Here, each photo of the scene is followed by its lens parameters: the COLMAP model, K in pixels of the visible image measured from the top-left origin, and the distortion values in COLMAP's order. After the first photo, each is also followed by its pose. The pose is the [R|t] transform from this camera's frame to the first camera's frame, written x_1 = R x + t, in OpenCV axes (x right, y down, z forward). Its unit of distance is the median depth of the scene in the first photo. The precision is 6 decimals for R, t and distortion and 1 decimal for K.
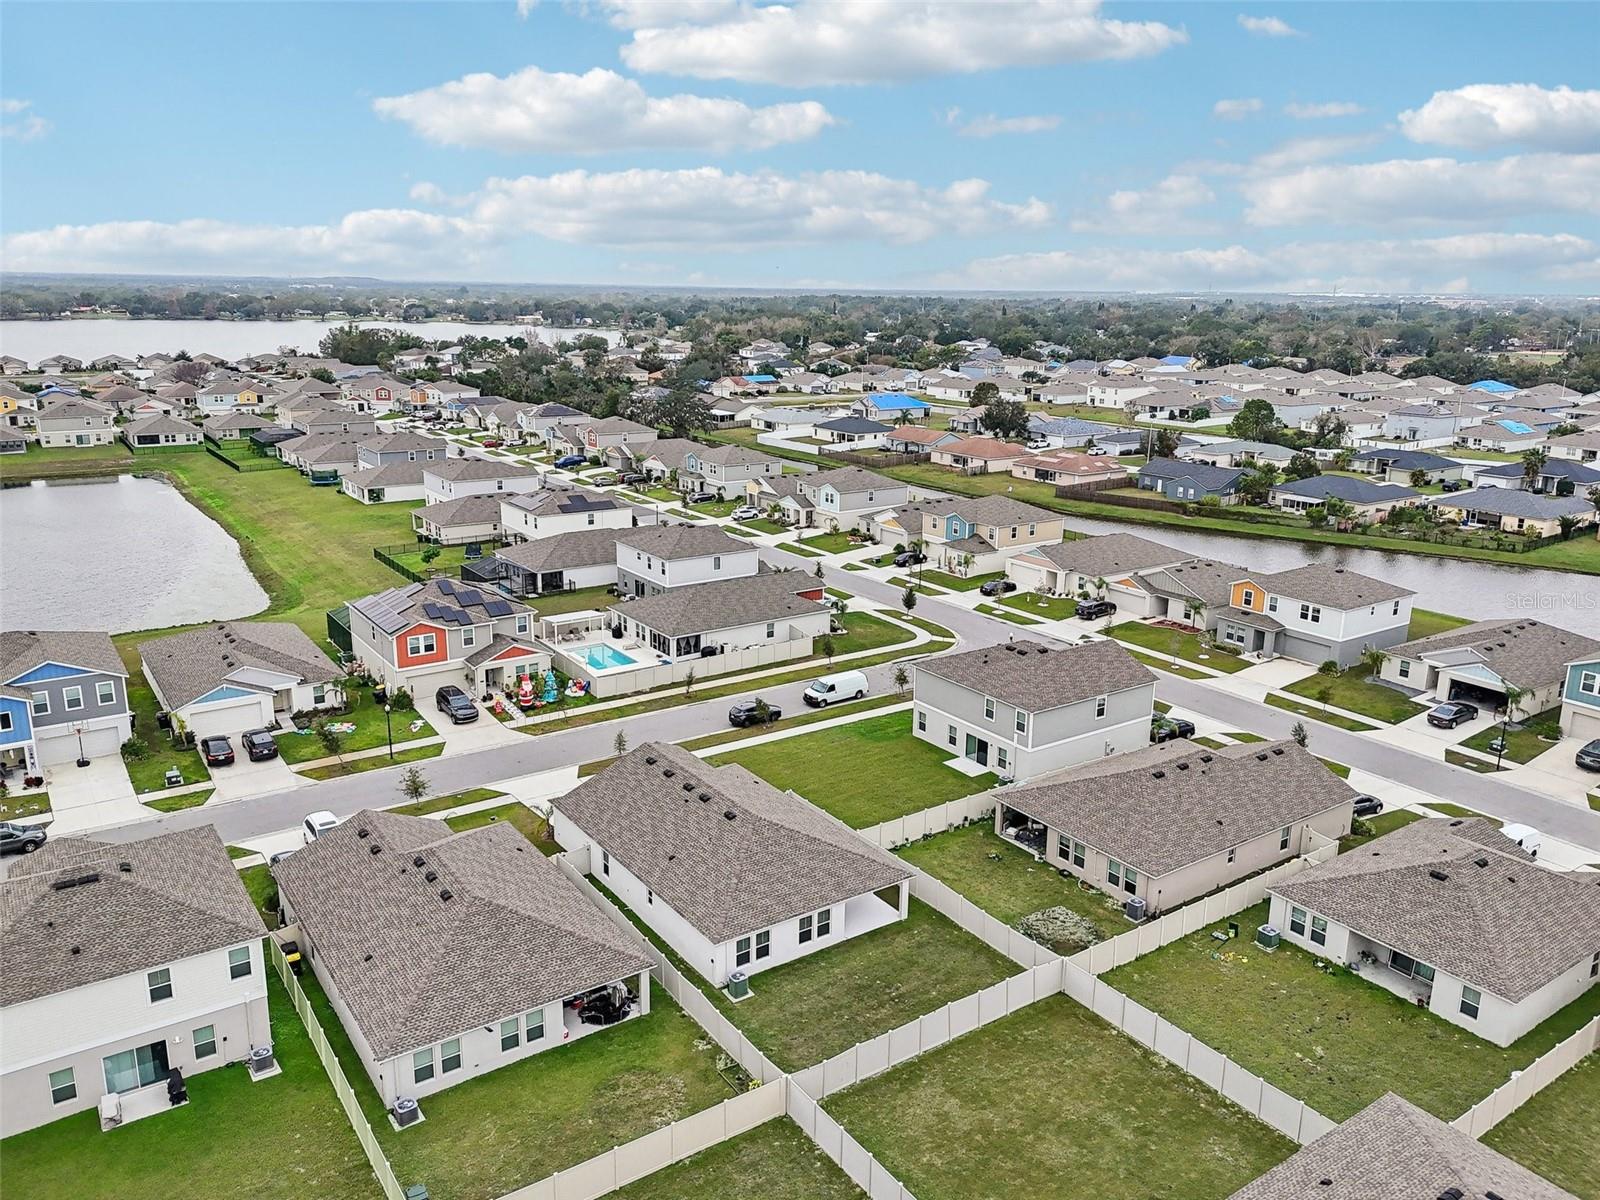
lens RADIAL K [[1190.7, 0, 800.0], [0, 1190.7, 600.0], [0, 0, 1]] dist [0.106927, -0.130453]
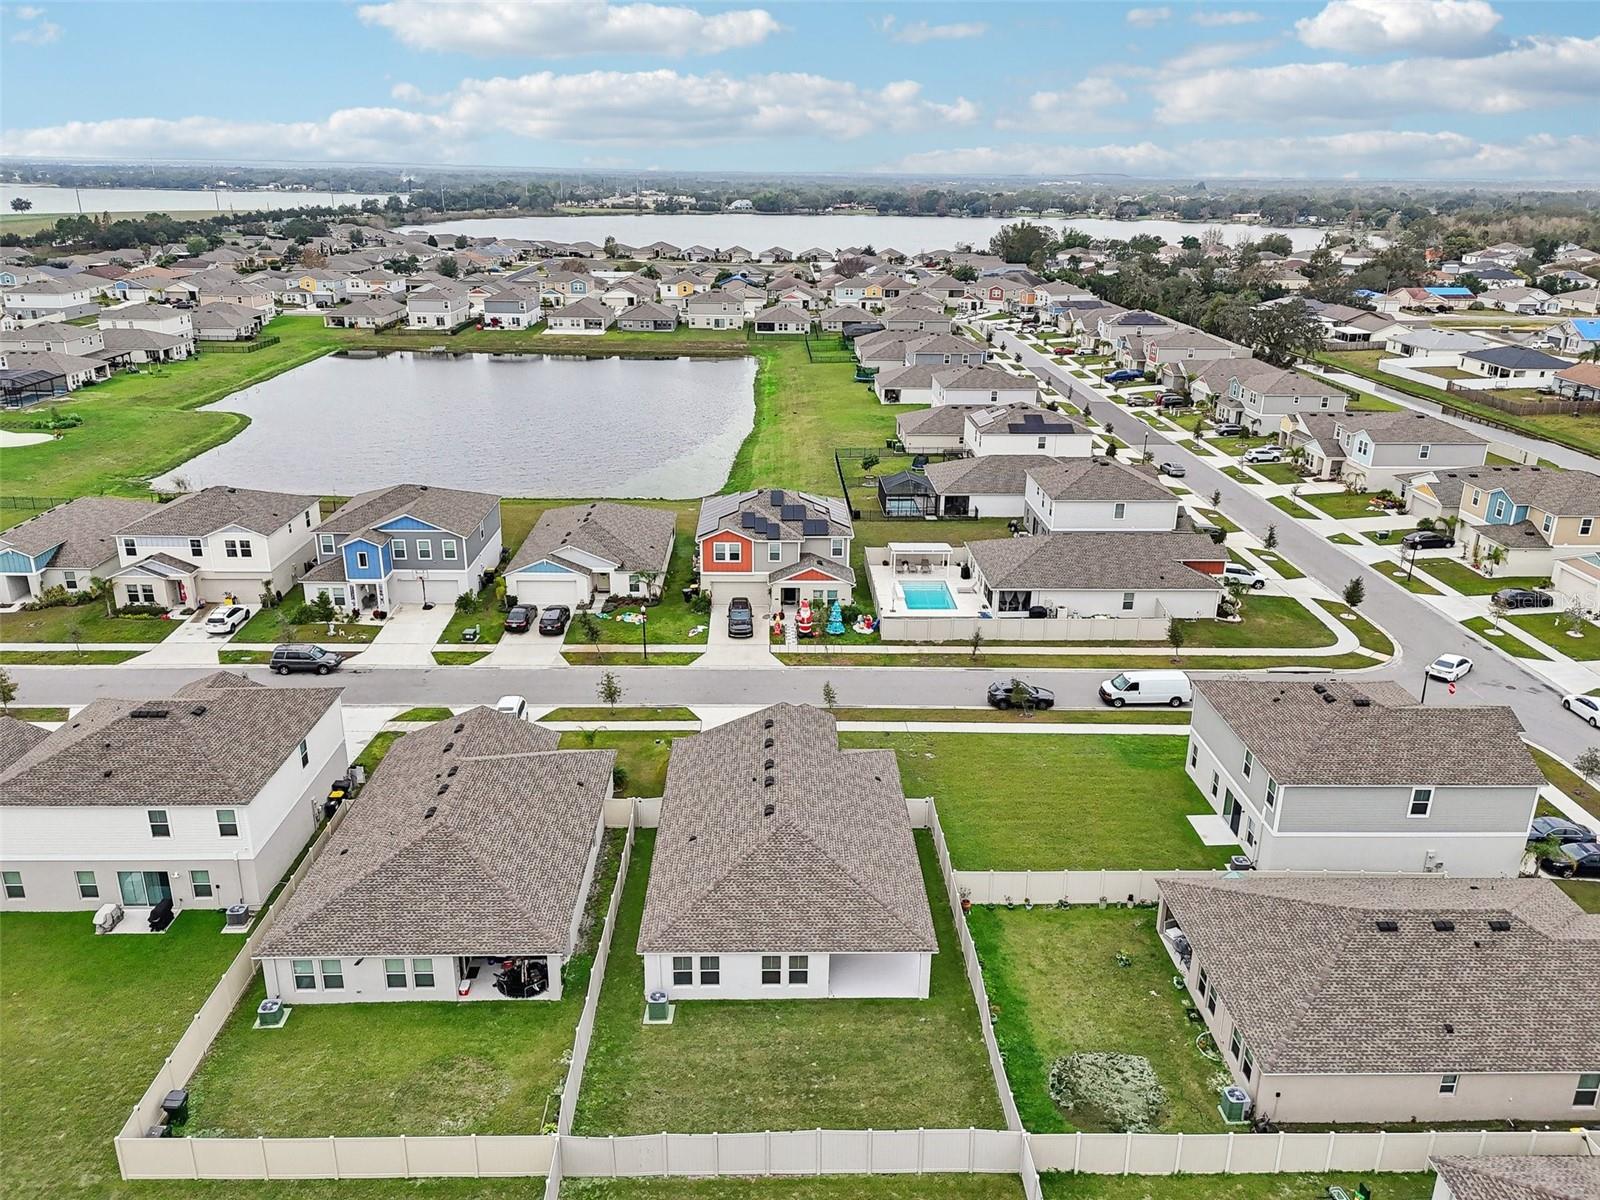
lens RADIAL K [[1190.7, 0, 800.0], [0, 1190.7, 600.0], [0, 0, 1]] dist [0.106927, -0.130453]
pose [[0.836810, 0.182489, -0.516185, 0.225109], [-0.141397, 0.982865, 0.118252, -0.043677], [0.528920, -0.025968, 0.848274, 0.172533]]
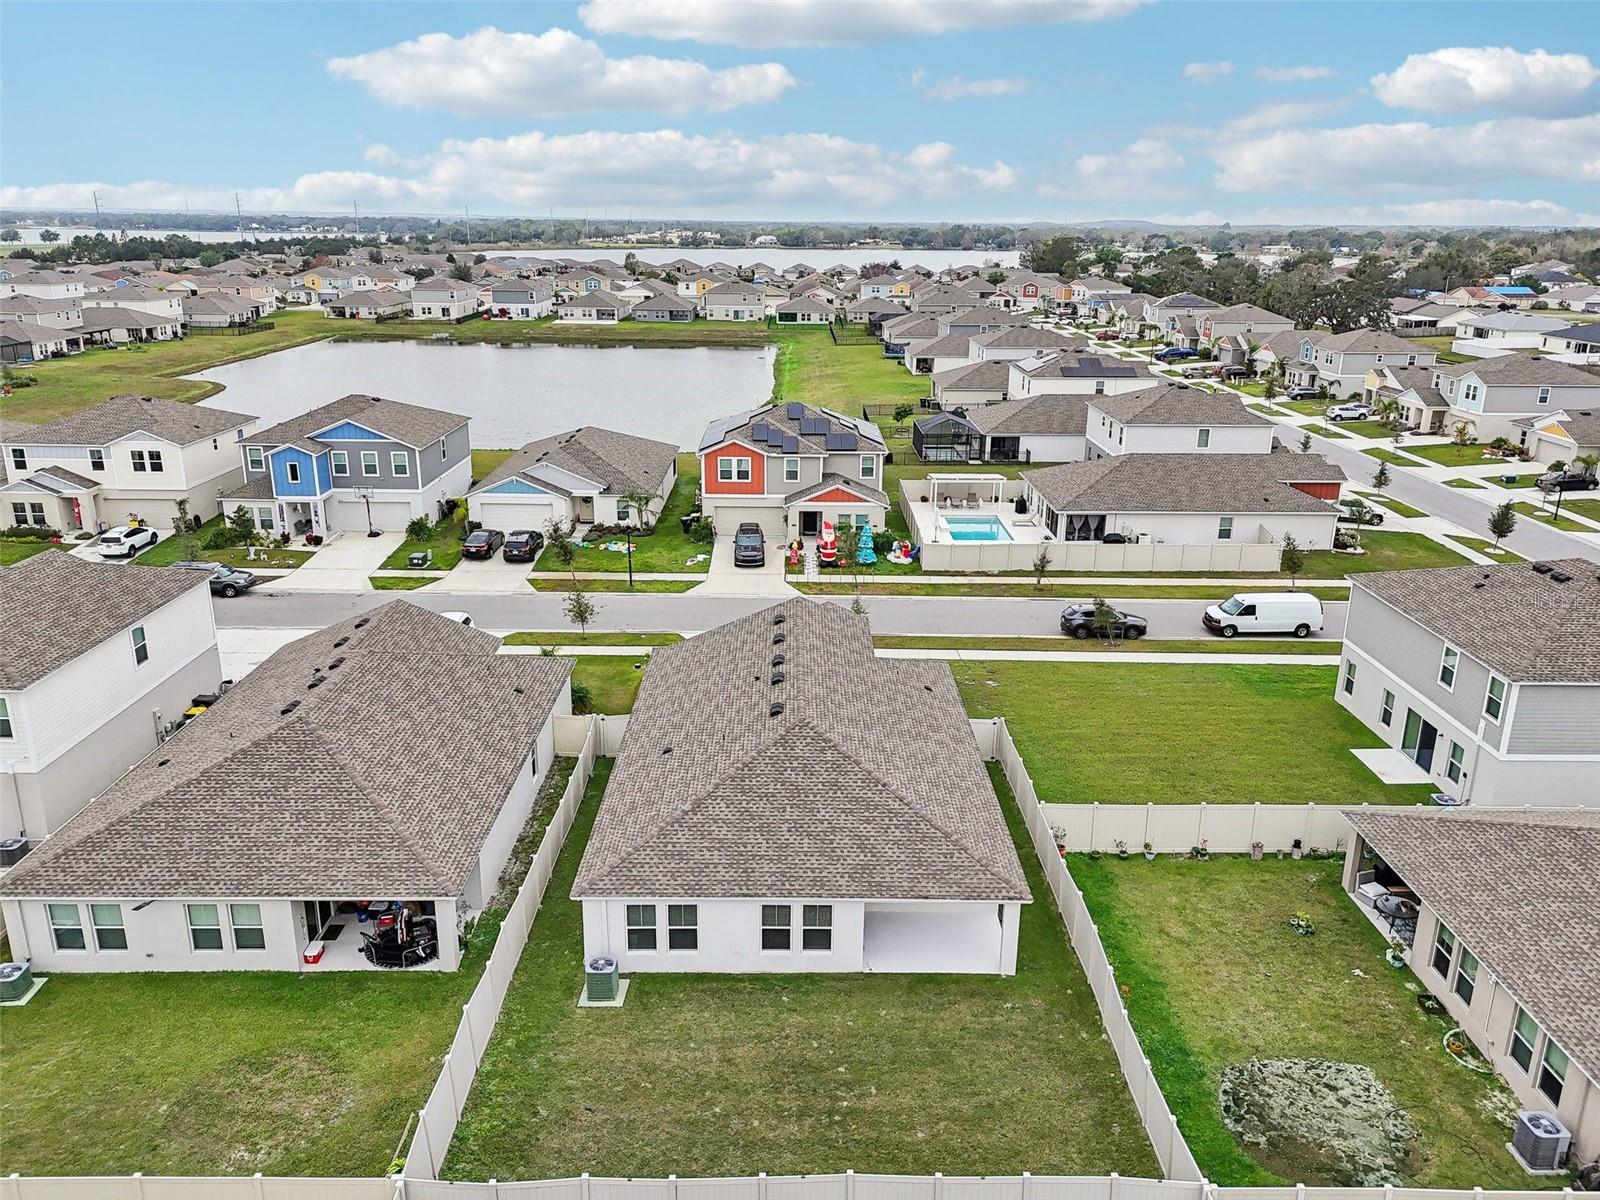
lens RADIAL K [[1189.7, 0, 800.0], [0, 1189.7, 600.0], [0, 0, 1]] dist [0.091373, -0.089902]
pose [[0.825969, 0.166542, -0.538552, 0.157562], [-0.143124, 0.986013, 0.085408, 0.044005], [0.545244, 0.006536, 0.838252, 0.303942]]
